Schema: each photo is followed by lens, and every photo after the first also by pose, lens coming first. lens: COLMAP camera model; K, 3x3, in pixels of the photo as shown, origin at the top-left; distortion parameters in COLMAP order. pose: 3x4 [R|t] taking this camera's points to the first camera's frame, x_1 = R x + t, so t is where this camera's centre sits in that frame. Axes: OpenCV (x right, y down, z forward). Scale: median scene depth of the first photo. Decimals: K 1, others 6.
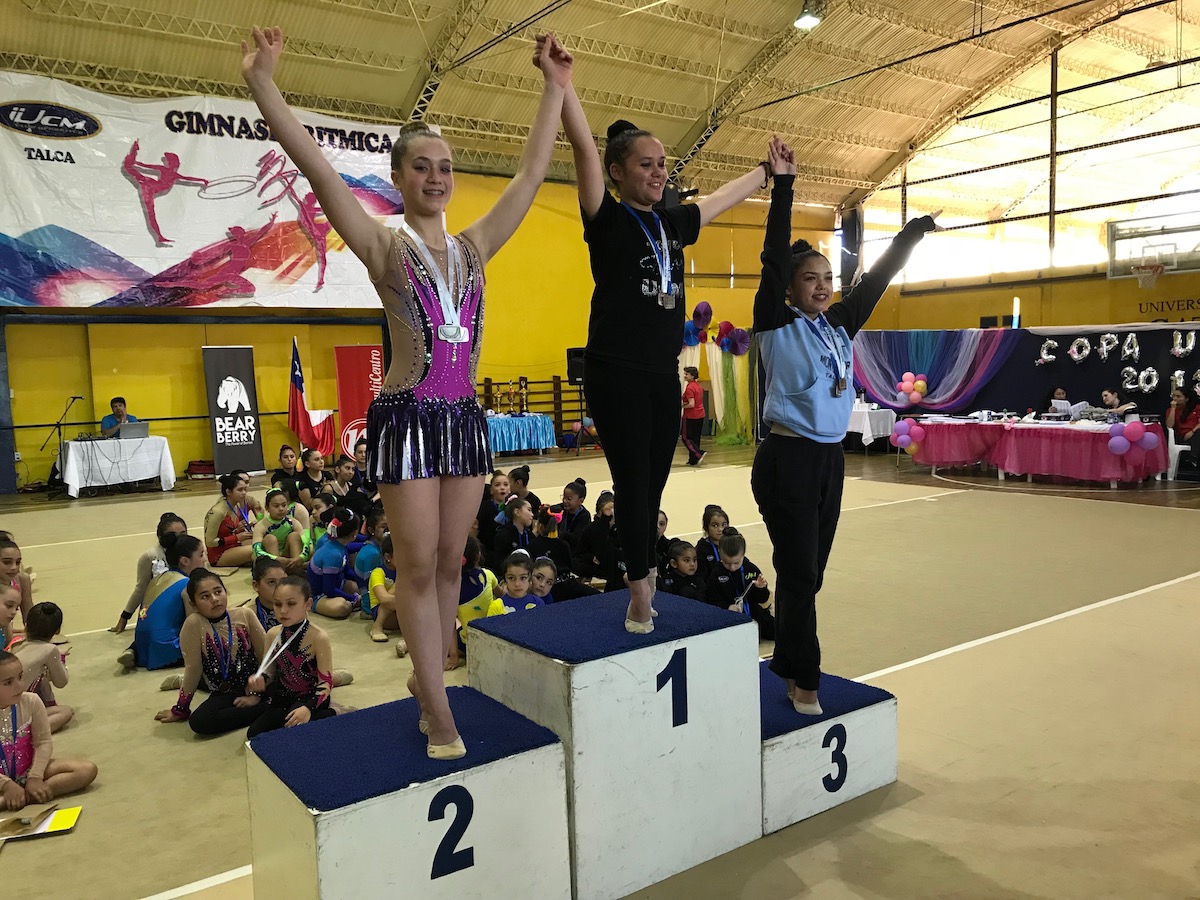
lens RADIAL K [[992.0, 0, 593.4], [0, 992.0, 444.9], [0, 0, 1]] dist [0.011481, 0.020475]
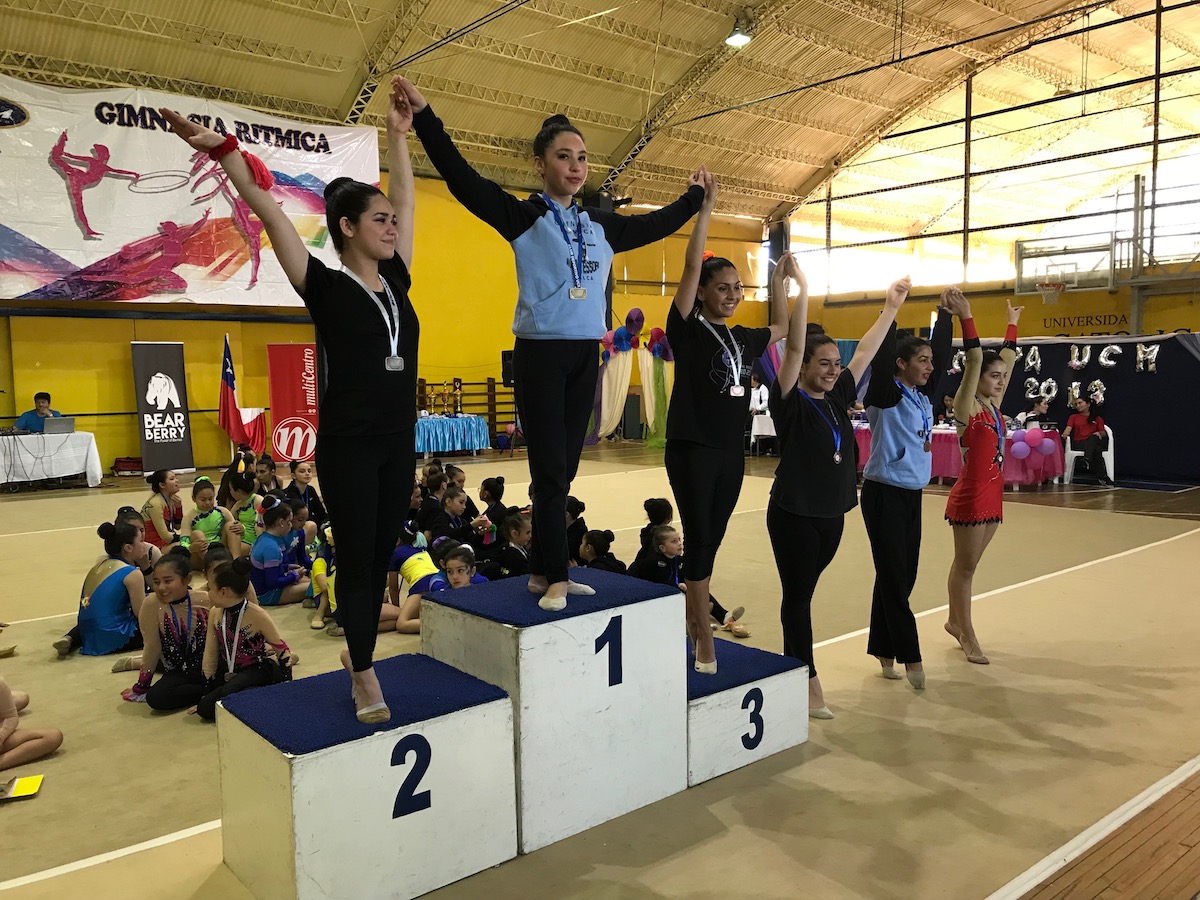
lens RADIAL K [[990.5, 0, 599.9], [0, 990.5, 447.7], [0, 0, 1]] dist [0.019138, 0.008570]
pose [[0.996989, 0.010884, 0.076772, -0.003691], [-0.010714, 0.999939, -0.002631, 0.003802], [-0.076796, 0.001801, 0.997045, -0.021732]]
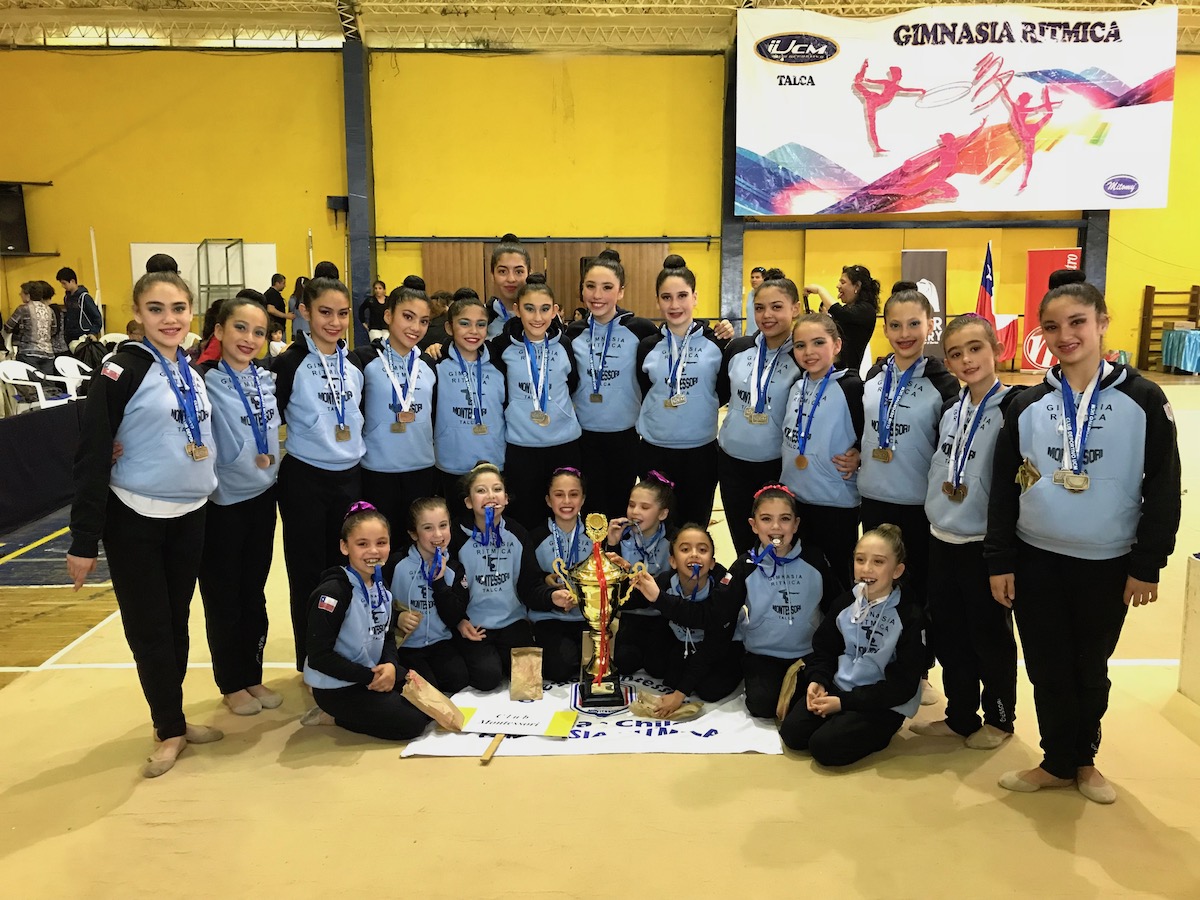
lens RADIAL K [[994.9, 0, 591.3], [0, 994.9, 445.6], [0, 0, 1]] dist [0.016060, 0.014509]
pose [[0.827930, 0.112040, -0.549527, -0.055713], [-0.061247, 0.992044, 0.109986, 0.012551], [0.557478, -0.057404, 0.828205, -0.091498]]
